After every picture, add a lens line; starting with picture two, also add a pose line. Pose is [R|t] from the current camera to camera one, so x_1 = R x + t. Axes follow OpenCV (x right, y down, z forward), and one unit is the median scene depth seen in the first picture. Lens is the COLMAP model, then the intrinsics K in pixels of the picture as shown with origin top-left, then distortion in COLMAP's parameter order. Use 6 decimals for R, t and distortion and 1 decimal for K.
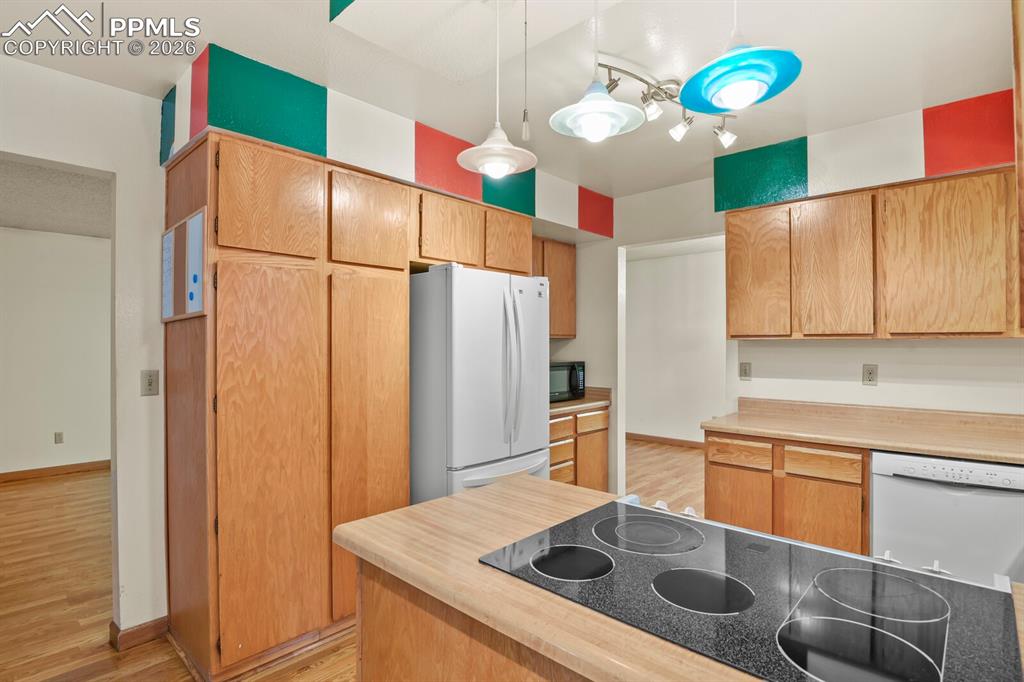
lens RADIAL K [[503.9, 0, 512.0], [0, 503.9, 341.0], [0, 0, 1]] dist [-0.029995, -0.000340]
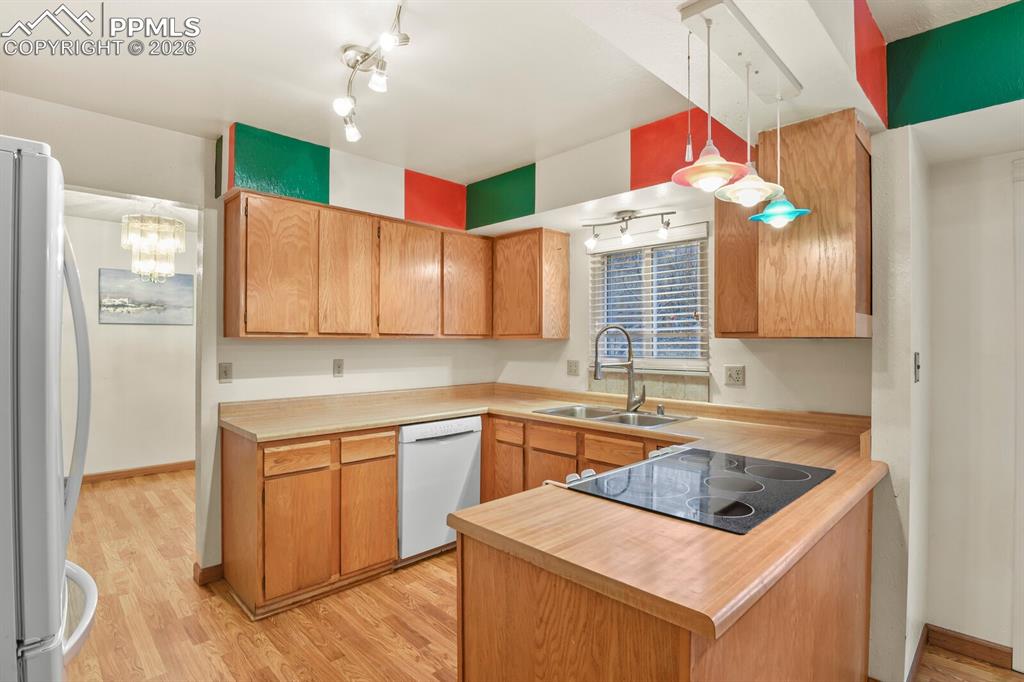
lens RADIAL K [[499.0, 0, 512.0], [0, 499.0, 341.0], [0, 0, 1]] dist [-0.024374, -0.002455]
pose [[0.057267, 0.002606, 0.998356, -0.466316], [-0.007618, 0.999969, -0.002174, 0.003630], [-0.998330, -0.007481, 0.057285, 0.562030]]
